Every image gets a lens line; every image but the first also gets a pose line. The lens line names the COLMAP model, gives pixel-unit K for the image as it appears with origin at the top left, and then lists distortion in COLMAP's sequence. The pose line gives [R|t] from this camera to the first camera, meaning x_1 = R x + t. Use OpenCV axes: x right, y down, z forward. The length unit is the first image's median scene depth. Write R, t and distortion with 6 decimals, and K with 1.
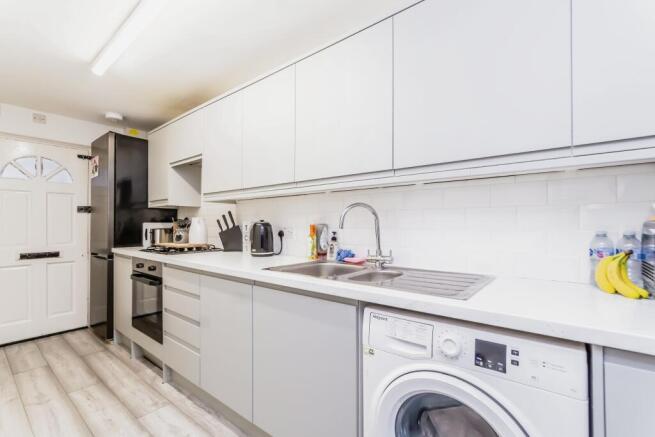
lens RADIAL K [[287.5, 0, 341.7], [0, 287.5, 217.5], [0, 0, 1]] dist [-0.000440, 0.000332]
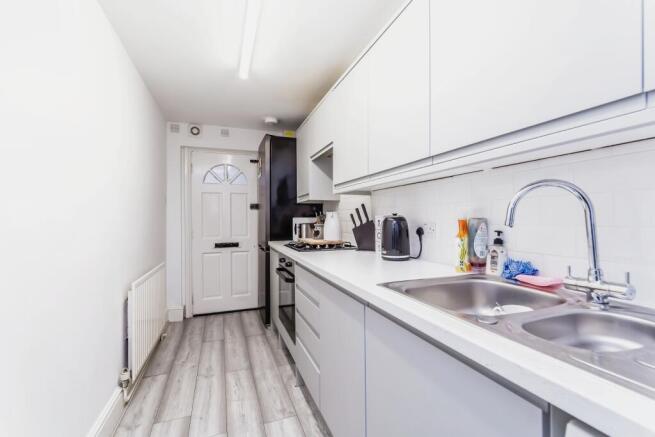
lens RADIAL K [[287.5, 0, 341.7], [0, 287.5, 217.5], [0, 0, 1]] dist [-0.000440, 0.000332]
pose [[0.850958, -0.007277, -0.525183, 0.011102], [0.019769, 0.999639, 0.018180, 0.002257], [0.524861, -0.025853, 0.850795, 0.250585]]
